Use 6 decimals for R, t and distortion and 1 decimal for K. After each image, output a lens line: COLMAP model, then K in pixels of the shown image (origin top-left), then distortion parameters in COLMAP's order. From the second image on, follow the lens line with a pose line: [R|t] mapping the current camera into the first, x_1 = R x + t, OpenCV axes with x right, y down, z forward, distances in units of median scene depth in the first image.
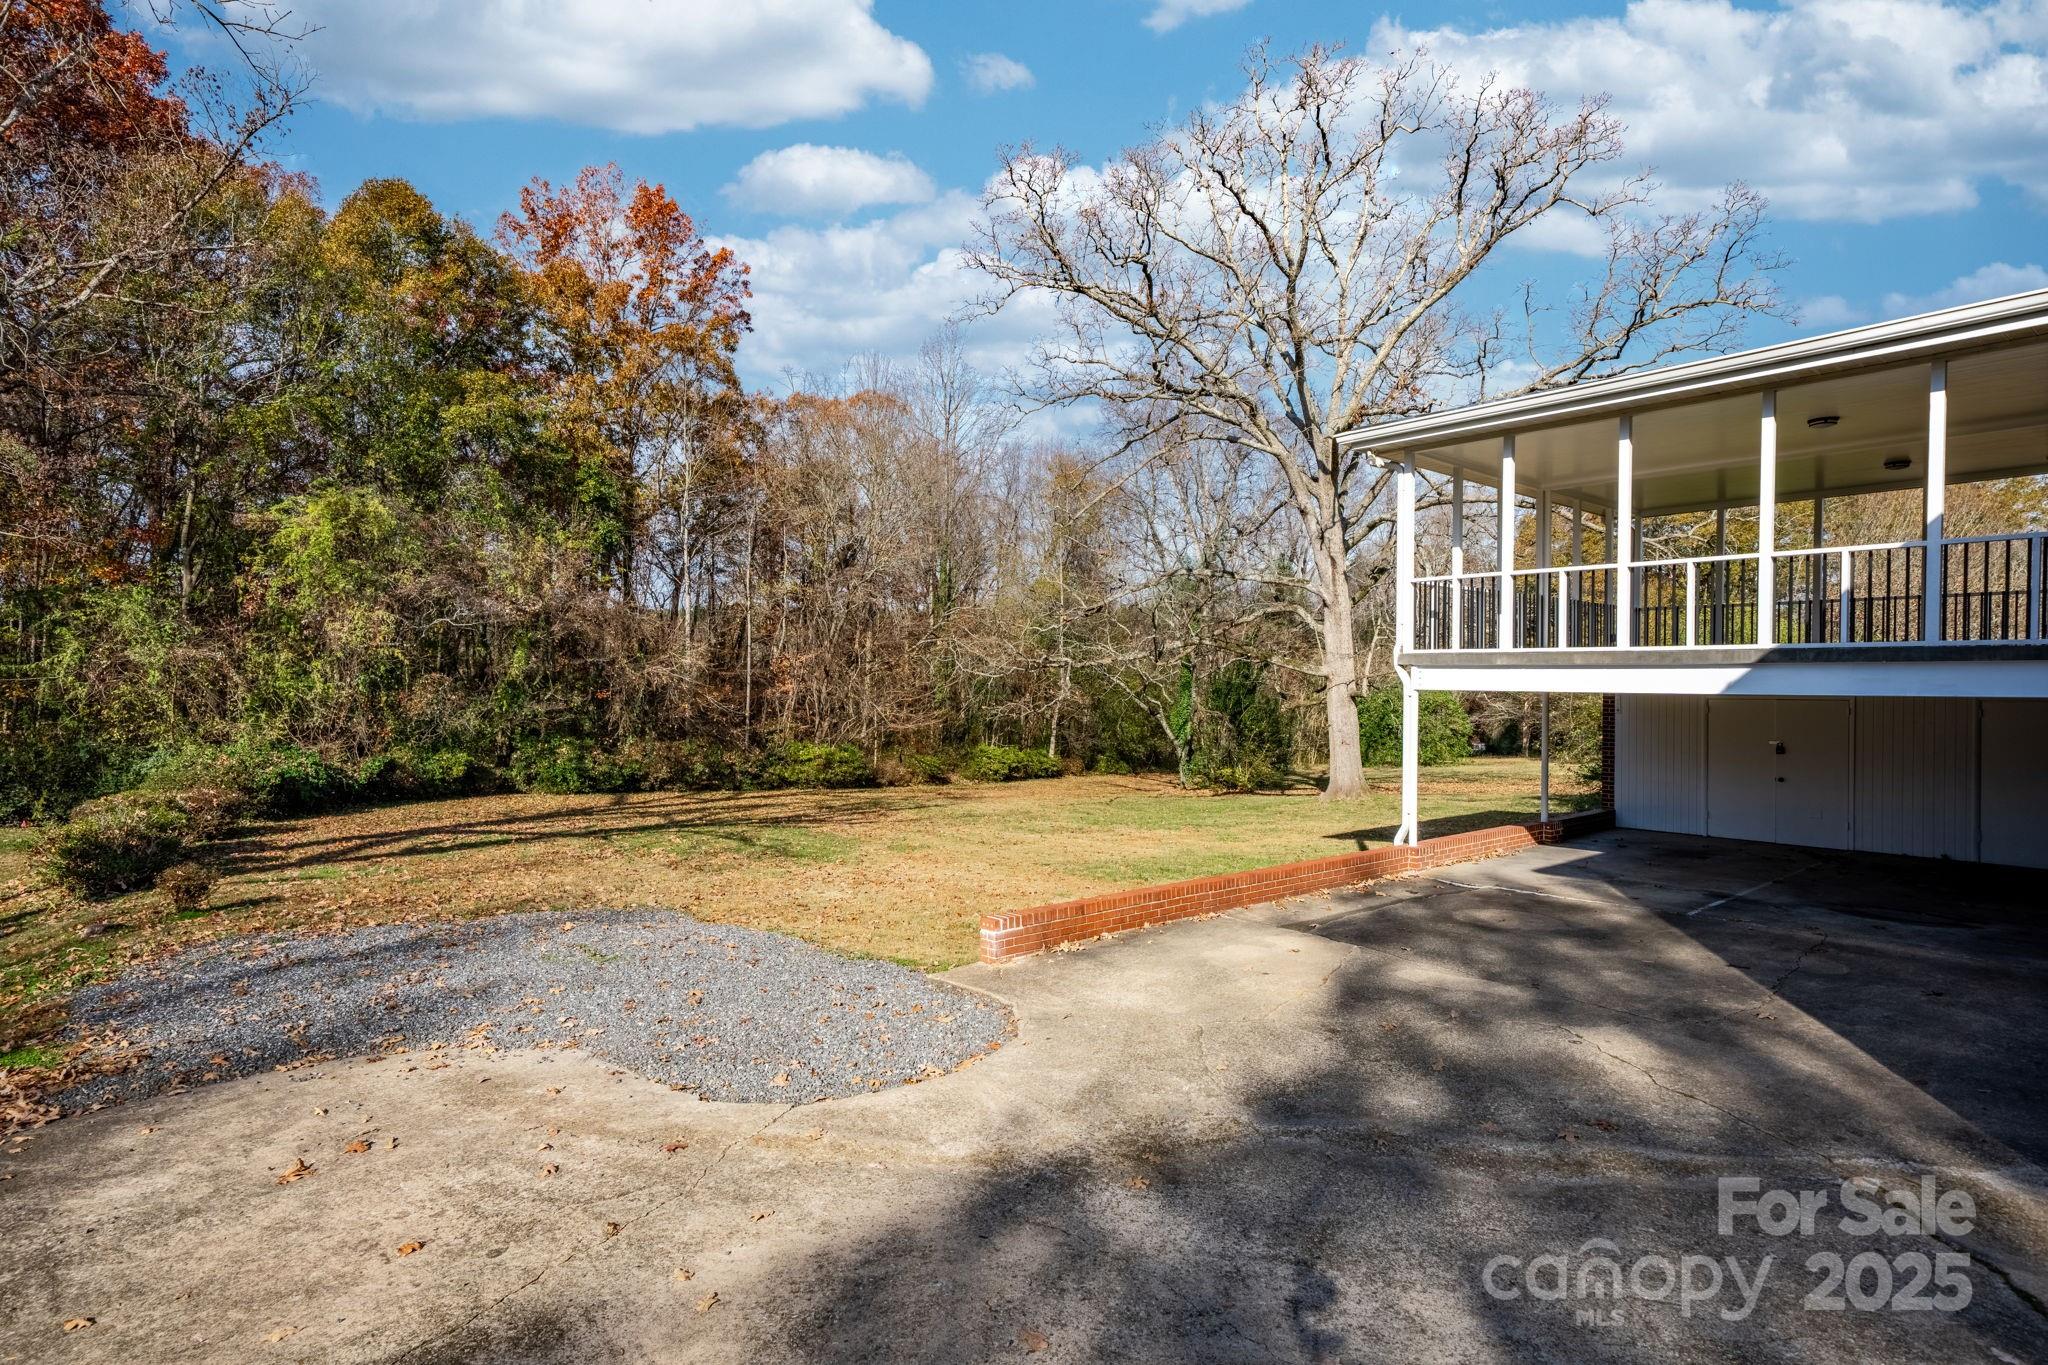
lens RADIAL K [[1071.0, 0, 1022.6], [0, 1071.0, 687.0], [0, 0, 1]] dist [0.024522, 0.001008]
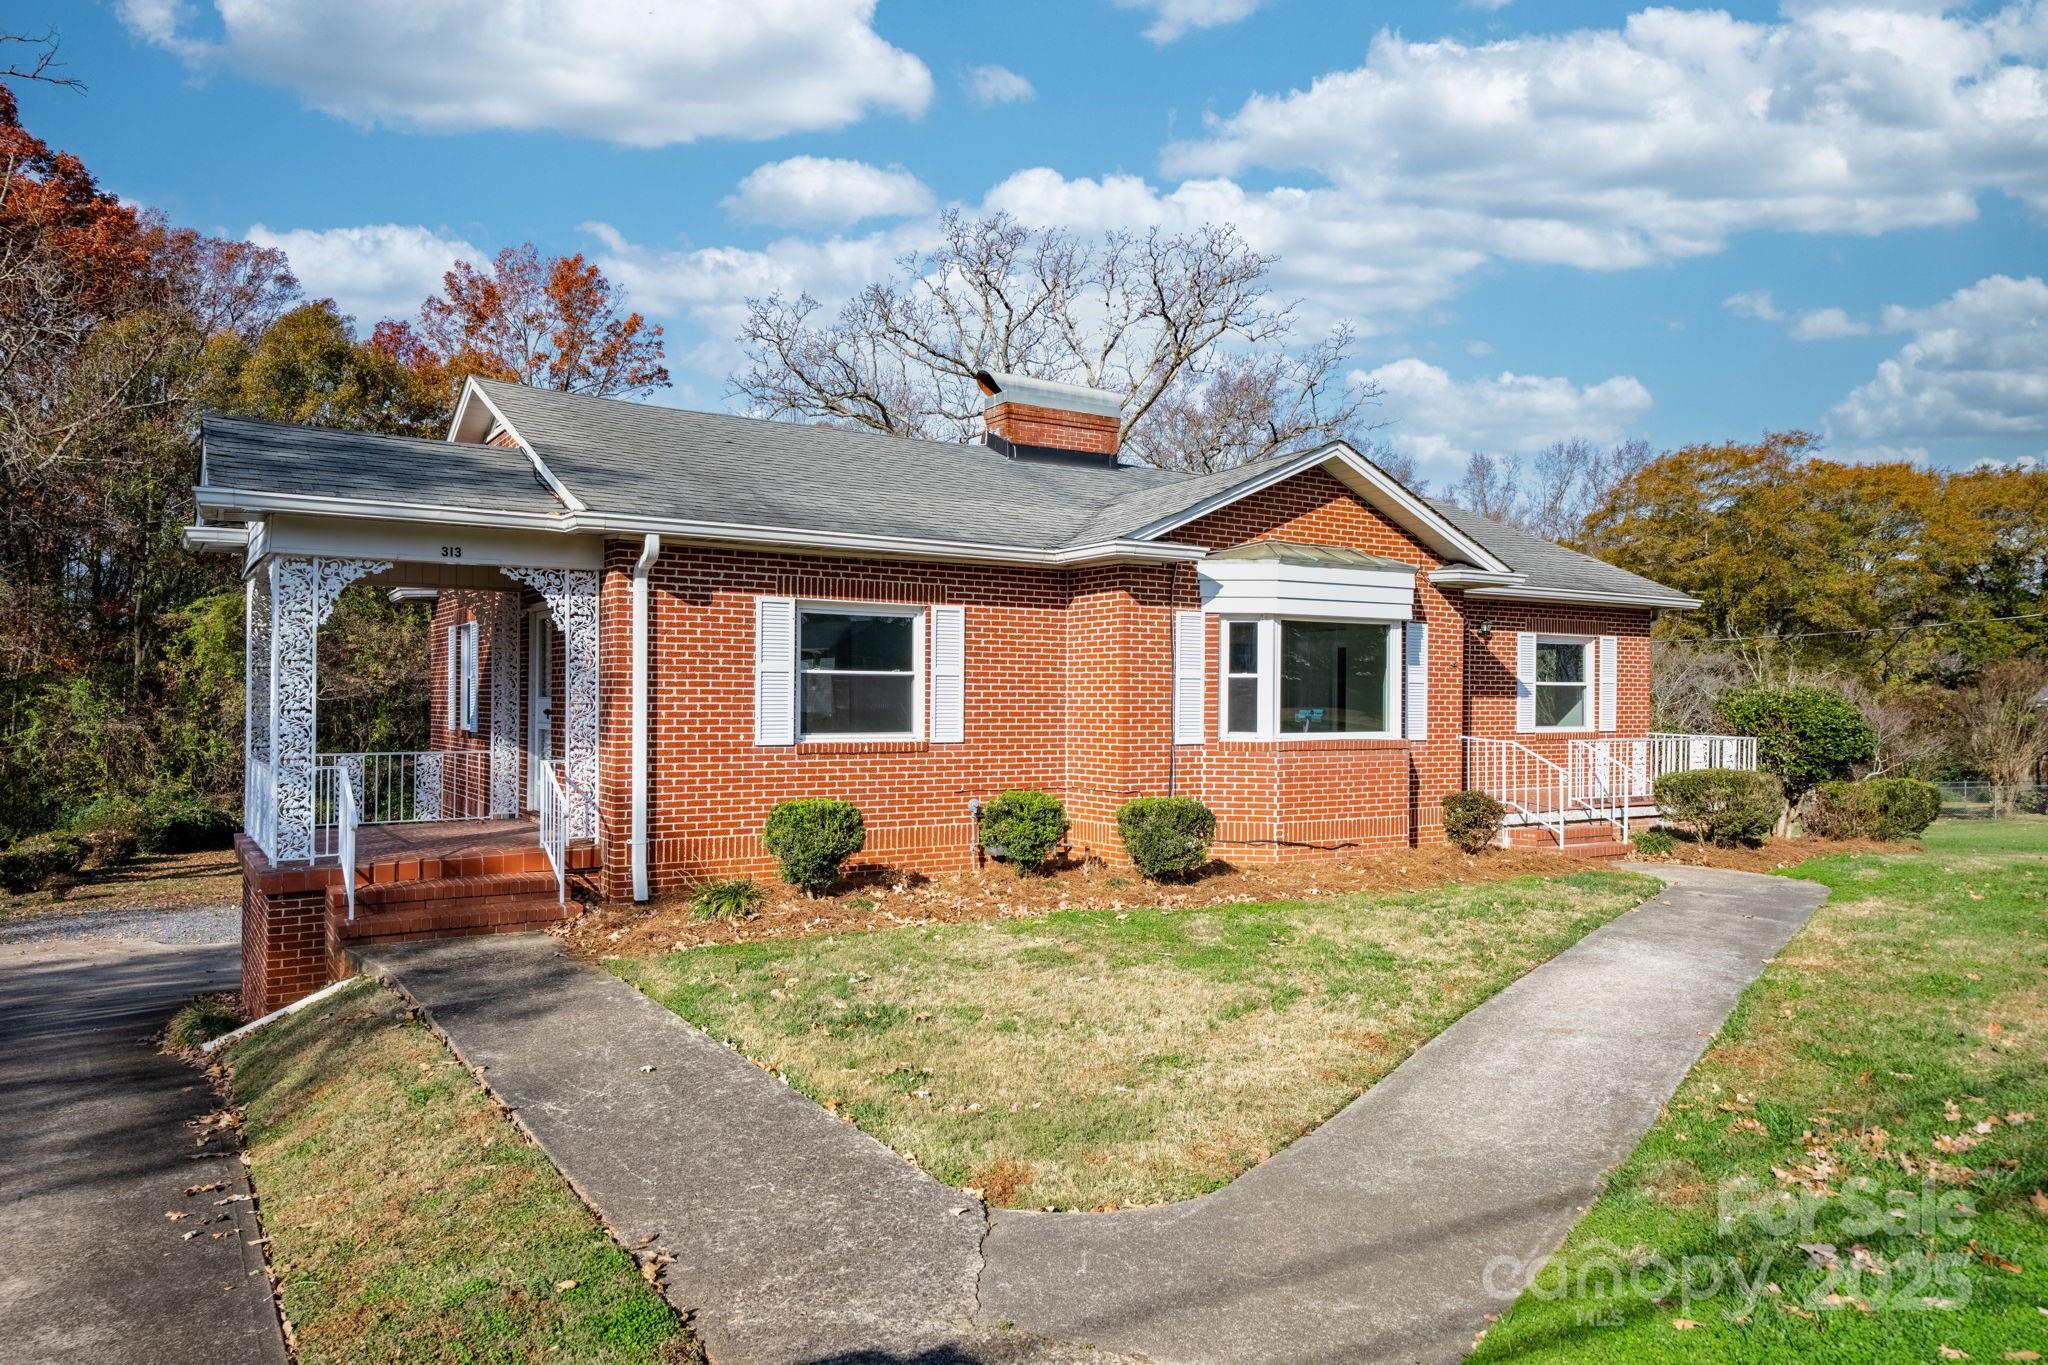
lens RADIAL K [[1355.4, 0, 1026.7], [0, 1355.4, 680.4], [0, 0, 1]] dist [0.034802, 0.002679]
pose [[0.991658, -0.001234, -0.128894, 0.539638], [-0.000962, 0.999856, -0.016971, -0.058889], [0.128897, 0.016953, 0.991513, -0.514101]]
